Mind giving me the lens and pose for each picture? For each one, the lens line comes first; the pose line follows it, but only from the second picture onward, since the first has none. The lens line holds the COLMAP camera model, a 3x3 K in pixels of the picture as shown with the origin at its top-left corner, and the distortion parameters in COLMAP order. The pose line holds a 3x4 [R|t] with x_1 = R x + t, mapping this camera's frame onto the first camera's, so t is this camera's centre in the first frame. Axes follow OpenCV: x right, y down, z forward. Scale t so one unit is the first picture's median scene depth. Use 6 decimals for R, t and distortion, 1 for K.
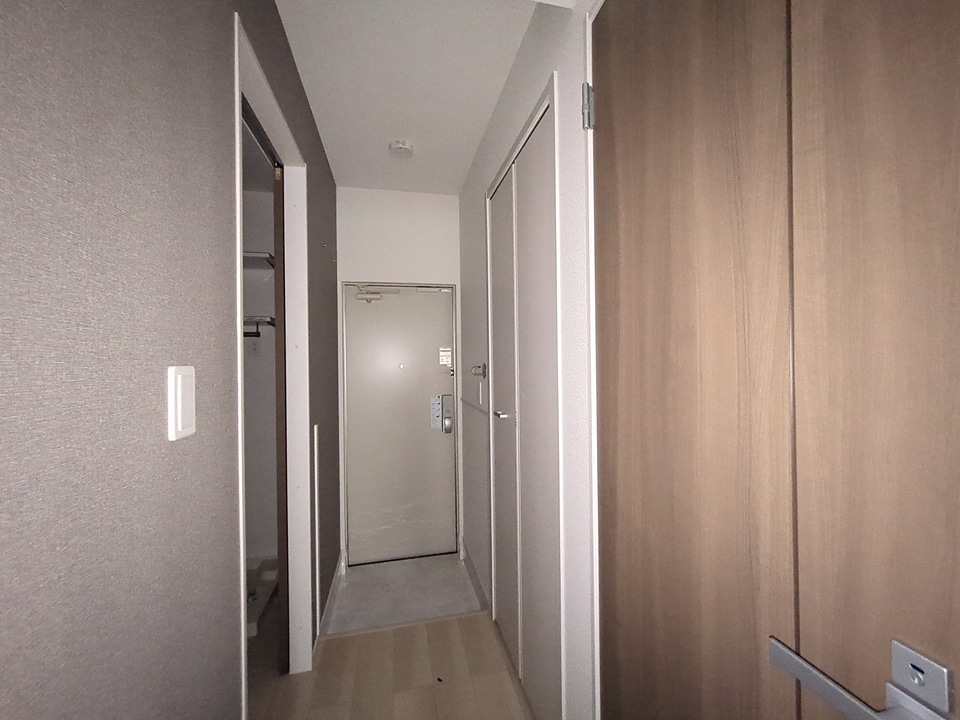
lens RADIAL K [[381.4, 0, 478.4], [0, 381.4, 356.2], [0, 0, 1]] dist [0.001368, 0.000312]
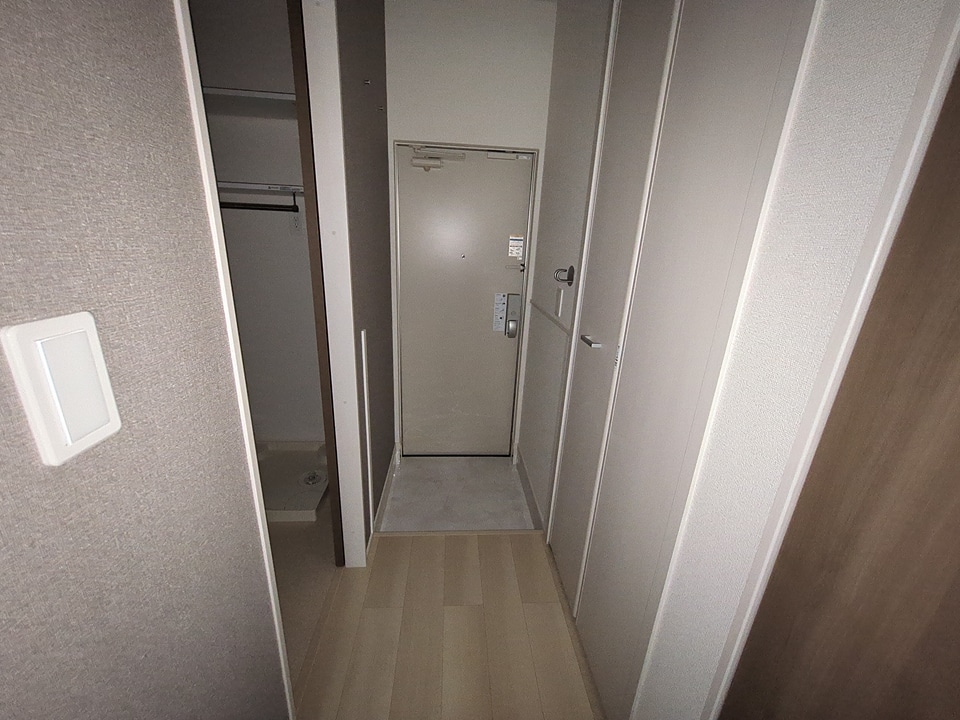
lens RADIAL K [[381.4, 0, 478.4], [0, 381.4, 356.2], [0, 0, 1]] dist [0.001368, 0.000312]
pose [[0.986971, 0.103022, -0.123594, -0.045942], [-0.060041, 0.948467, 0.311135, -0.030097], [0.149278, -0.299660, 0.942295, 0.161633]]
